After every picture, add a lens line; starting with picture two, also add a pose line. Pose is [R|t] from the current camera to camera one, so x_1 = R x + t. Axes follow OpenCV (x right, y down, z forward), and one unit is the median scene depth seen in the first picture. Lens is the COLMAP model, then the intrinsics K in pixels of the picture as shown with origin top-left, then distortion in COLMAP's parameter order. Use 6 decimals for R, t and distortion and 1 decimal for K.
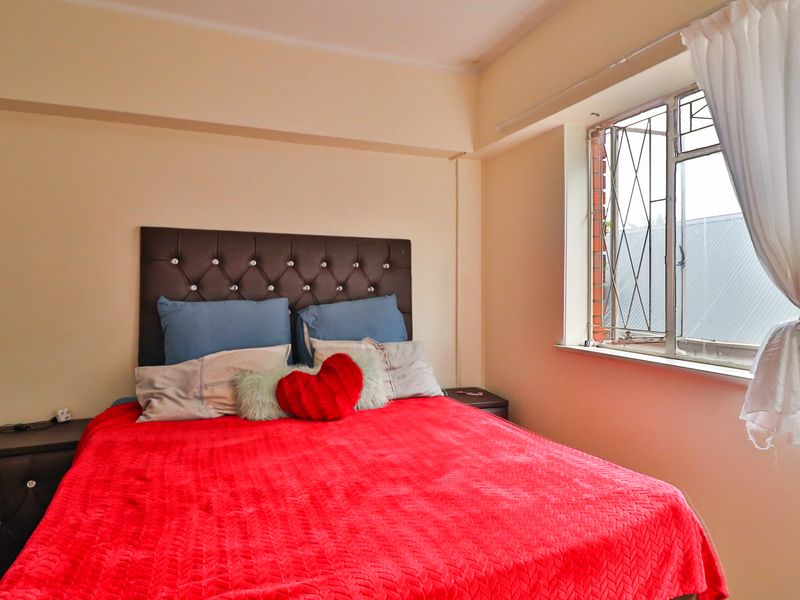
lens RADIAL K [[488.5, 0, 400.7], [0, 488.5, 288.9], [0, 0, 1]] dist [0.000180, -0.014820]
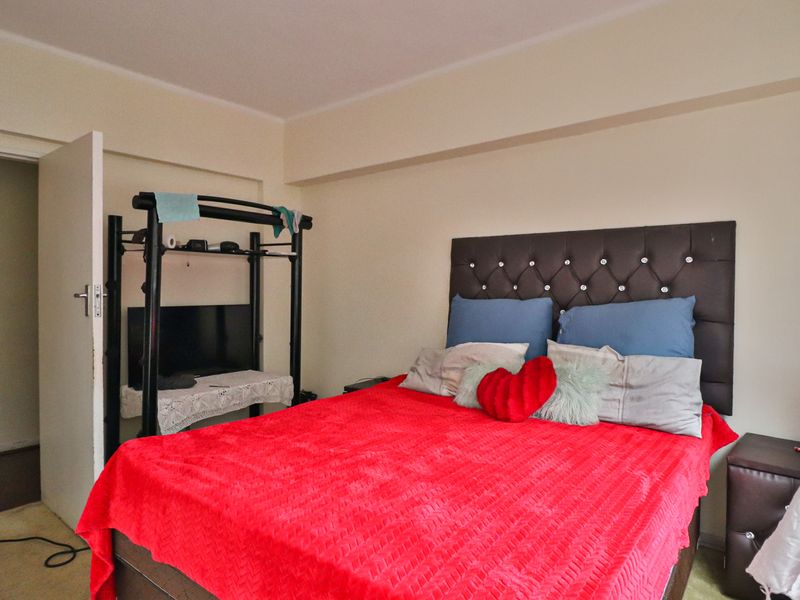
lens RADIAL K [[488.5, 0, 400.7], [0, 488.5, 288.9], [0, 0, 1]] dist [0.000180, -0.014820]
pose [[0.490141, 0.003420, -0.871637, 0.504249], [-0.003707, 0.999991, 0.001839, 0.000146], [0.871635, 0.002330, 0.490149, 0.268101]]
